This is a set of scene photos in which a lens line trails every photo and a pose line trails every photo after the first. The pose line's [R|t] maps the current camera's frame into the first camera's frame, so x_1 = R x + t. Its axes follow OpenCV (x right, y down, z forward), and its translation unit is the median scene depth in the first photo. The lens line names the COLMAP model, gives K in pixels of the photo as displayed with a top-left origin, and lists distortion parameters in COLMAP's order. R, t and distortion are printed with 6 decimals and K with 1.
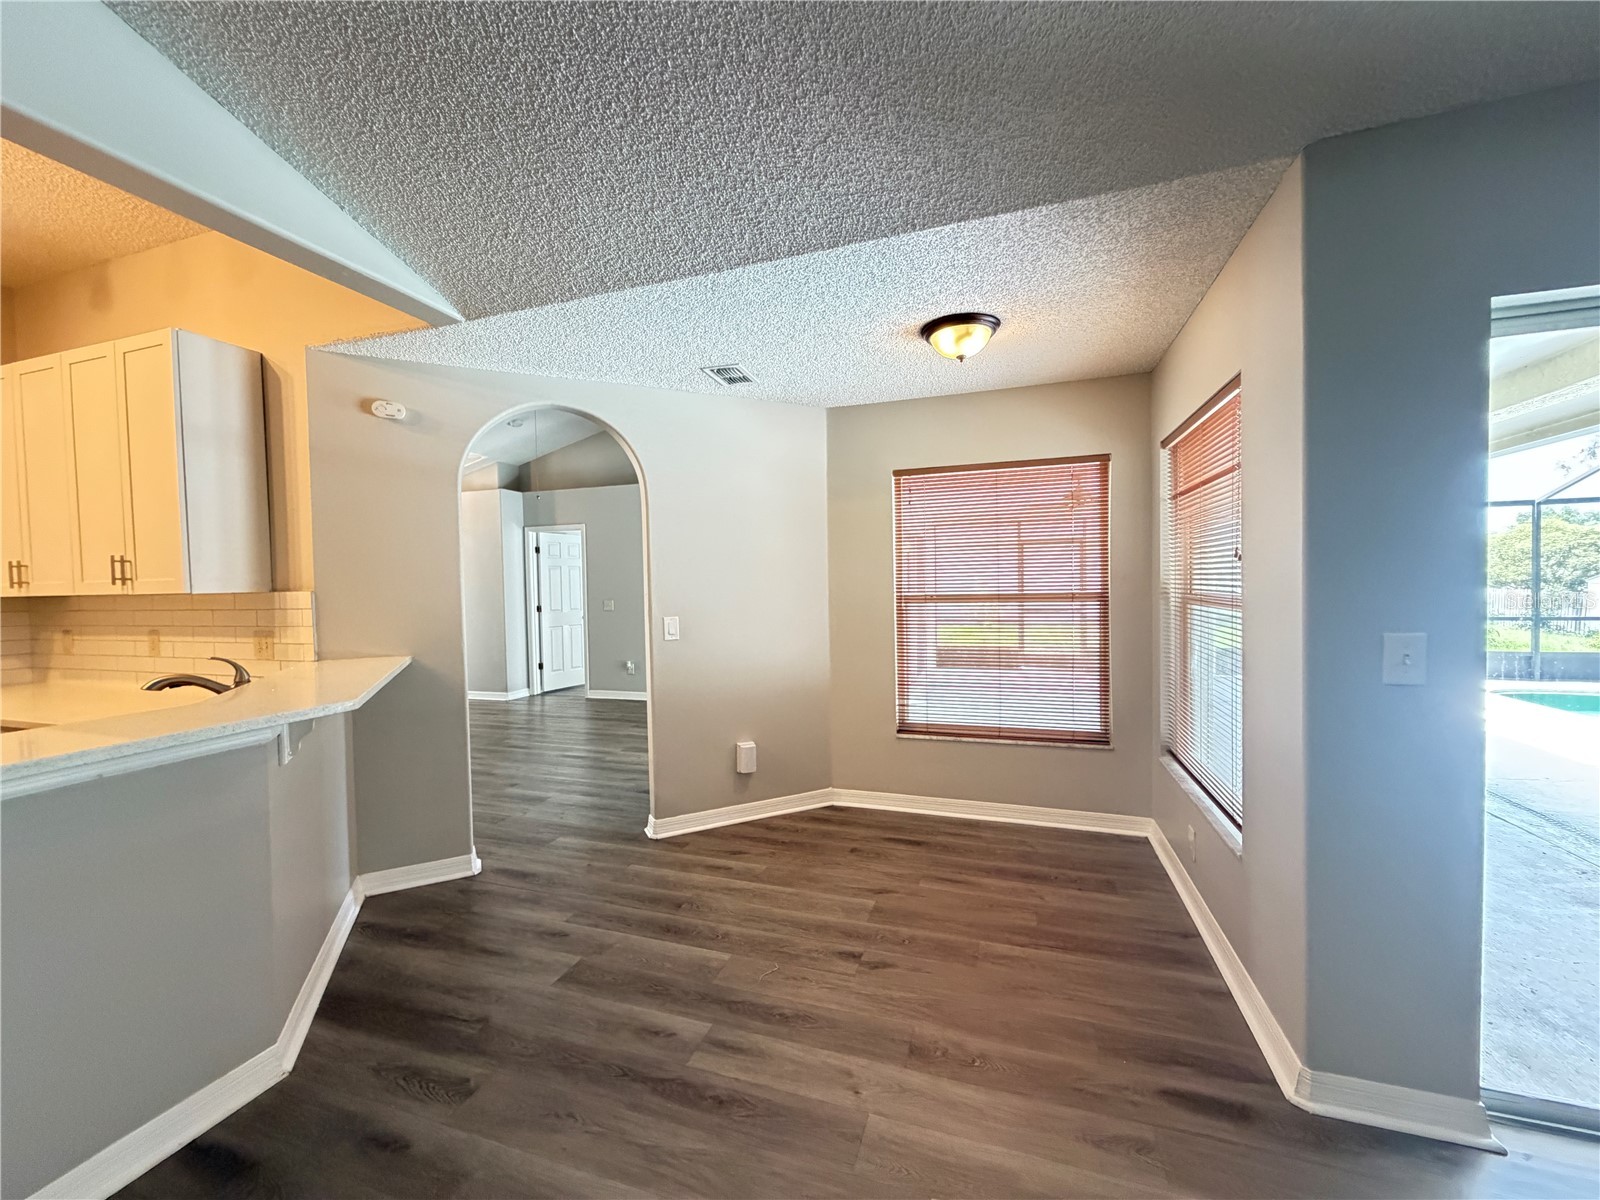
lens RADIAL K [[636.8, 0, 796.4], [0, 636.8, 602.4], [0, 0, 1]] dist [0.000995, -0.000065]
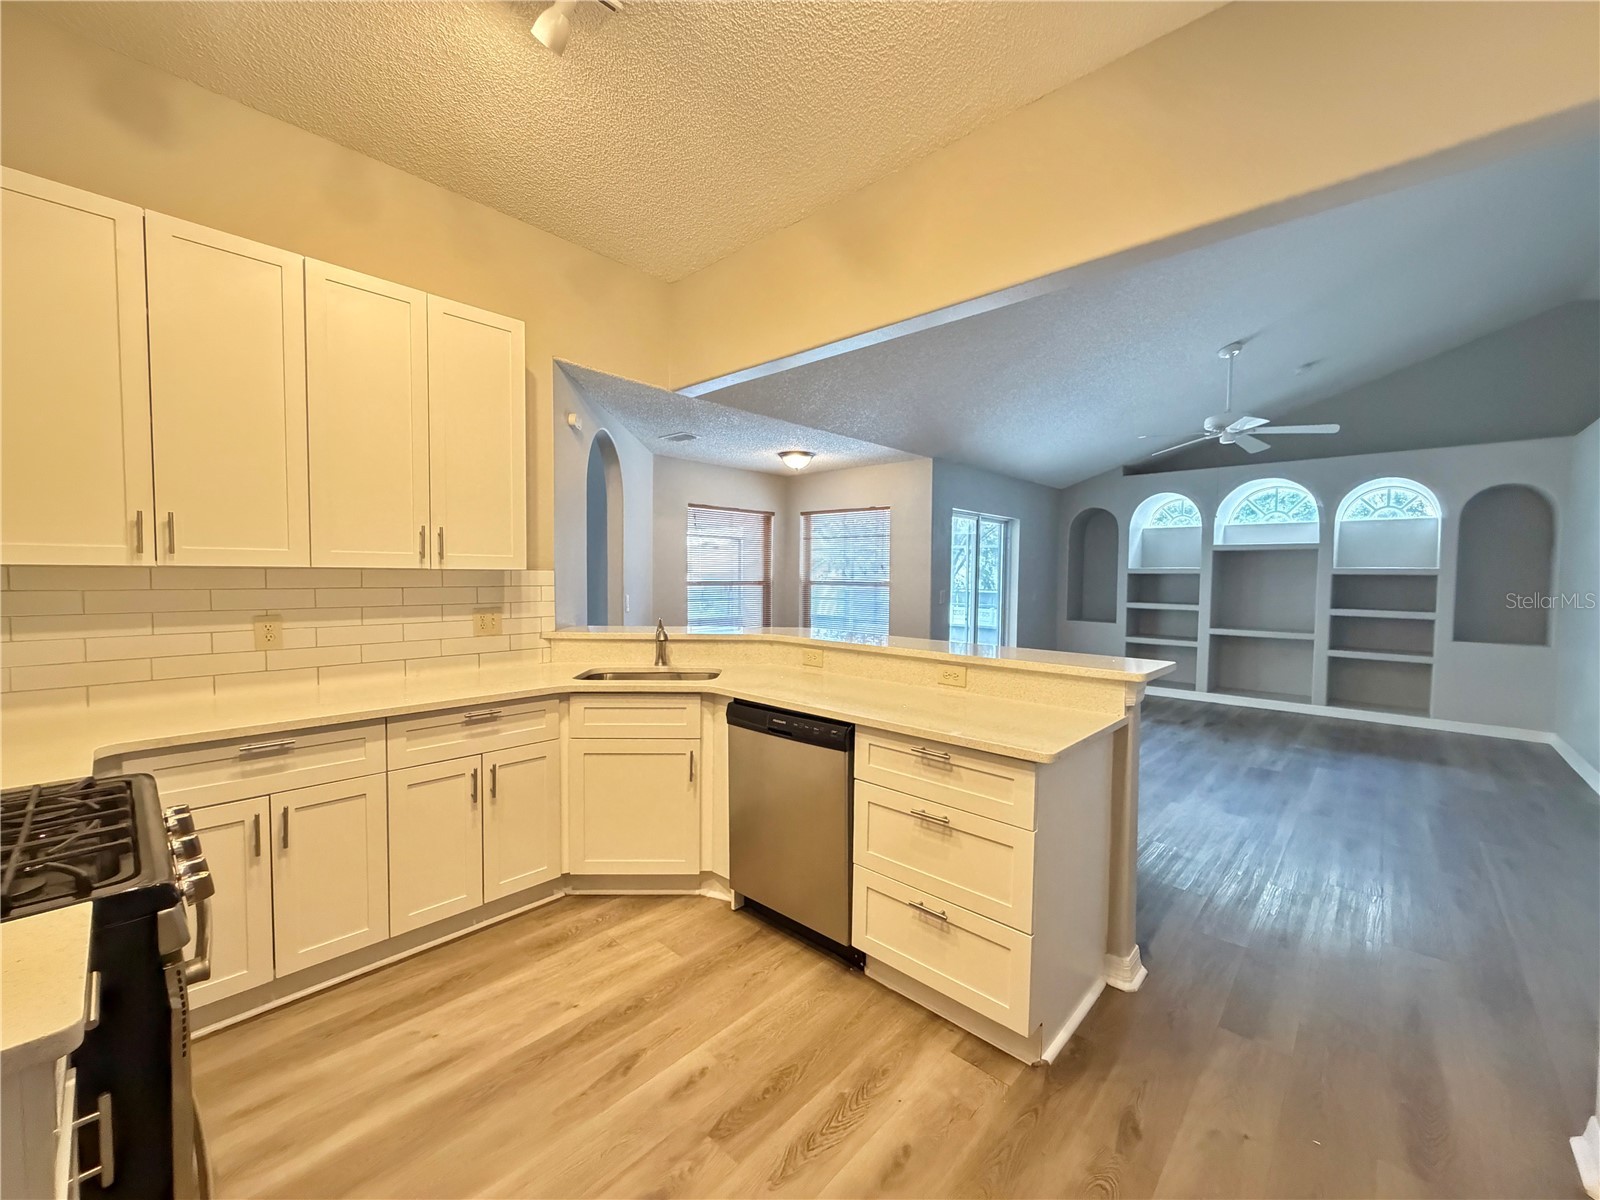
lens RADIAL K [[636.8, 0, 796.4], [0, 636.8, 602.4], [0, 0, 1]] dist [0.000995, -0.000065]
pose [[0.414019, -0.019123, 0.910067, -1.556740], [0.011595, 0.999809, 0.015734, 0.026105], [-0.910194, 0.004038, 0.414162, 0.120831]]
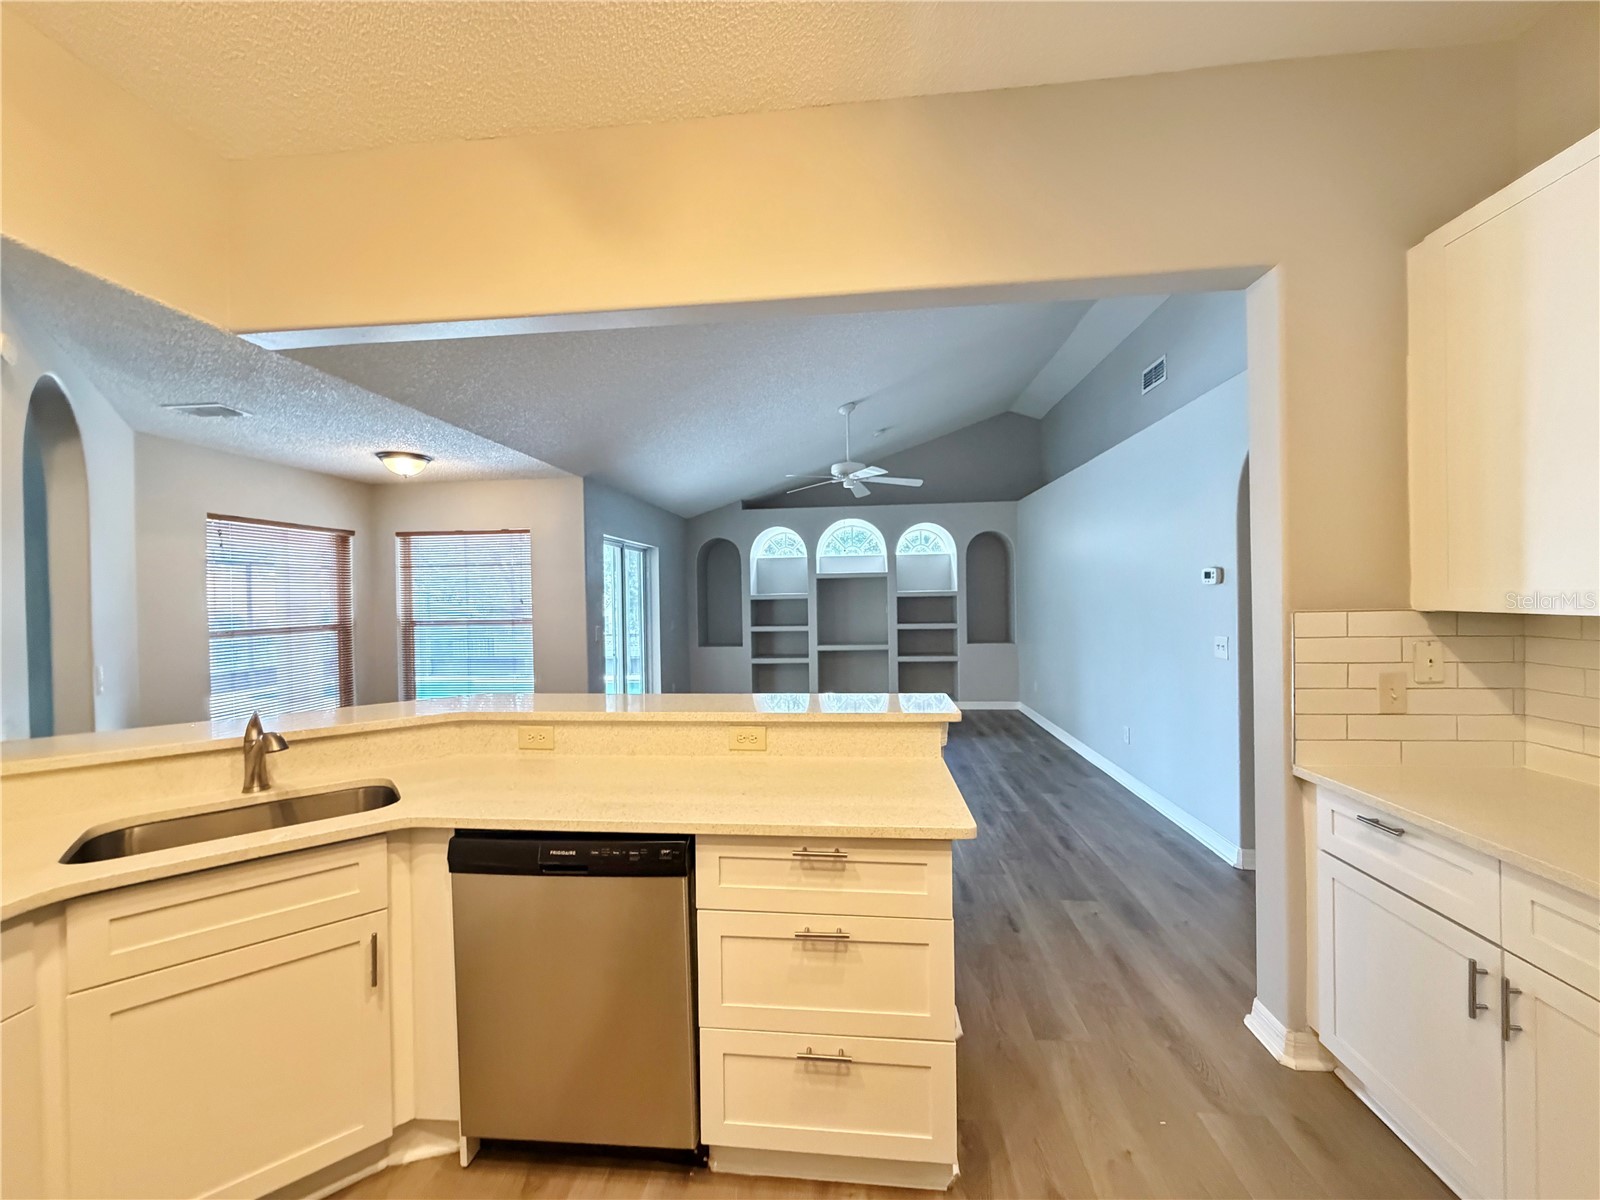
lens RADIAL K [[636.8, 0, 796.4], [0, 636.8, 602.4], [0, 0, 1]] dist [0.000995, -0.000065]
pose [[-0.221761, 0.012401, 0.975022, -1.405069], [0.052911, 0.998599, -0.000666, -0.011206], [-0.973664, 0.051441, -0.222107, 0.392307]]
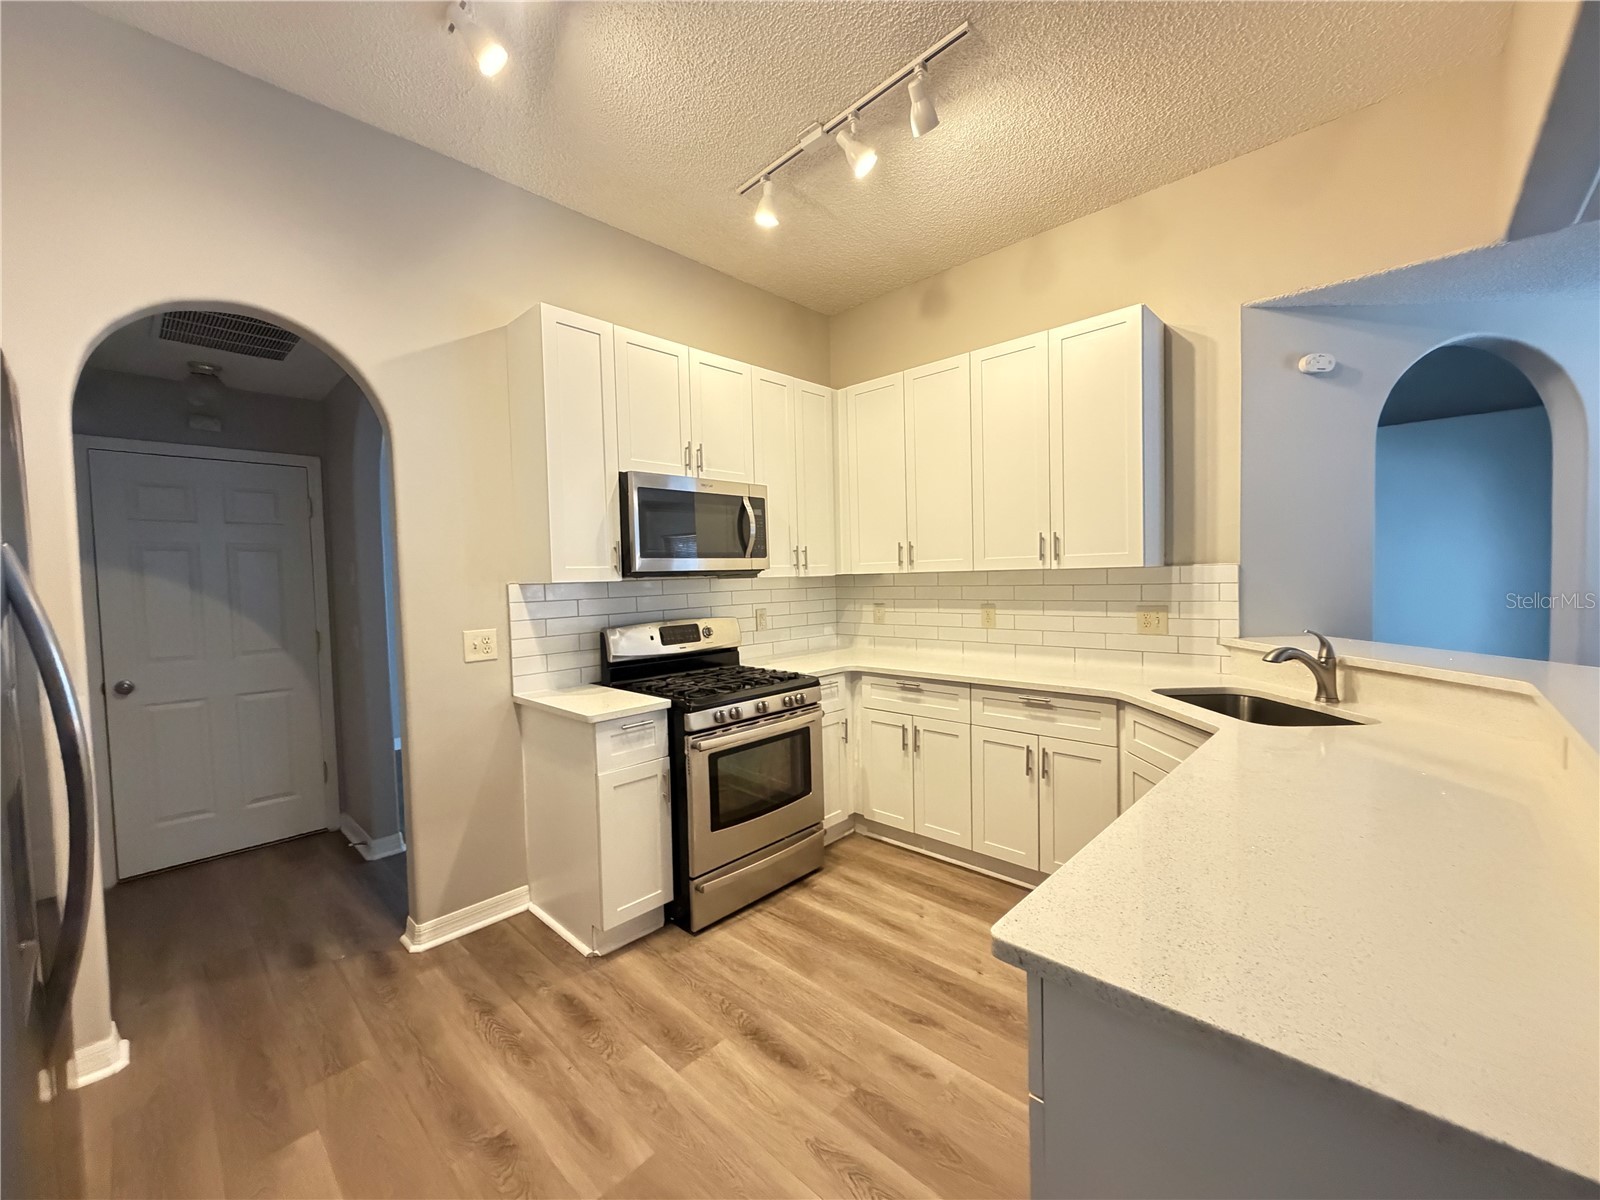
lens RADIAL K [[633.8, 0, 792.5], [0, 633.8, 602.7], [0, 0, 1]] dist [0.001095, 0.000043]
pose [[0.902545, 0.013829, -0.430373, -0.912701], [-0.005766, 0.999783, 0.020033, 0.023694], [0.430556, -0.015599, 0.902429, -0.135256]]
